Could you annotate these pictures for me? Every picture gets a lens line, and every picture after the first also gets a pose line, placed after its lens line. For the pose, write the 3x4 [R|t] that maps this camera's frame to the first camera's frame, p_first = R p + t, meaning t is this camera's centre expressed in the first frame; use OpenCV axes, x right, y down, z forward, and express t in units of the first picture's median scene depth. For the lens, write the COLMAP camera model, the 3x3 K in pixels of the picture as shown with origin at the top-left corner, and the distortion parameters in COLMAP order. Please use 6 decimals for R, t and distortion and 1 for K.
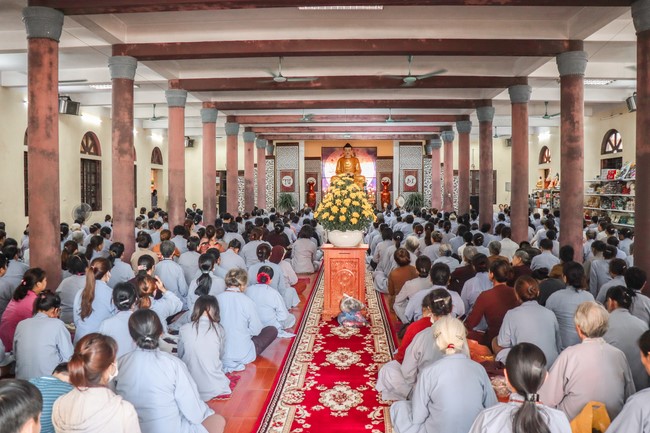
lens RADIAL K [[559.0, 0, 325.0], [0, 559.0, 216.5], [0, 0, 1]] dist [-0.151819, 0.116884]
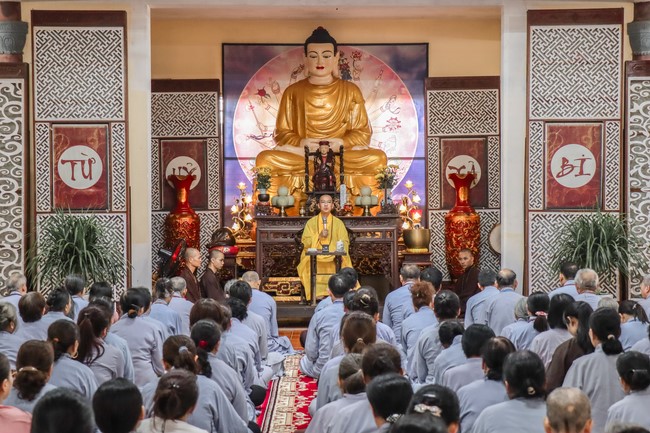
lens RADIAL K [[1650.1, 0, 325.0], [0, 1650.1, 216.5], [0, 0, 1]] dist [0.505254, 0.735511]
pose [[0.998771, -0.000035, 0.049559, 0.004183], [0.002101, 0.999130, -0.041641, -0.009110], [-0.049514, 0.041694, 0.997903, 0.224883]]
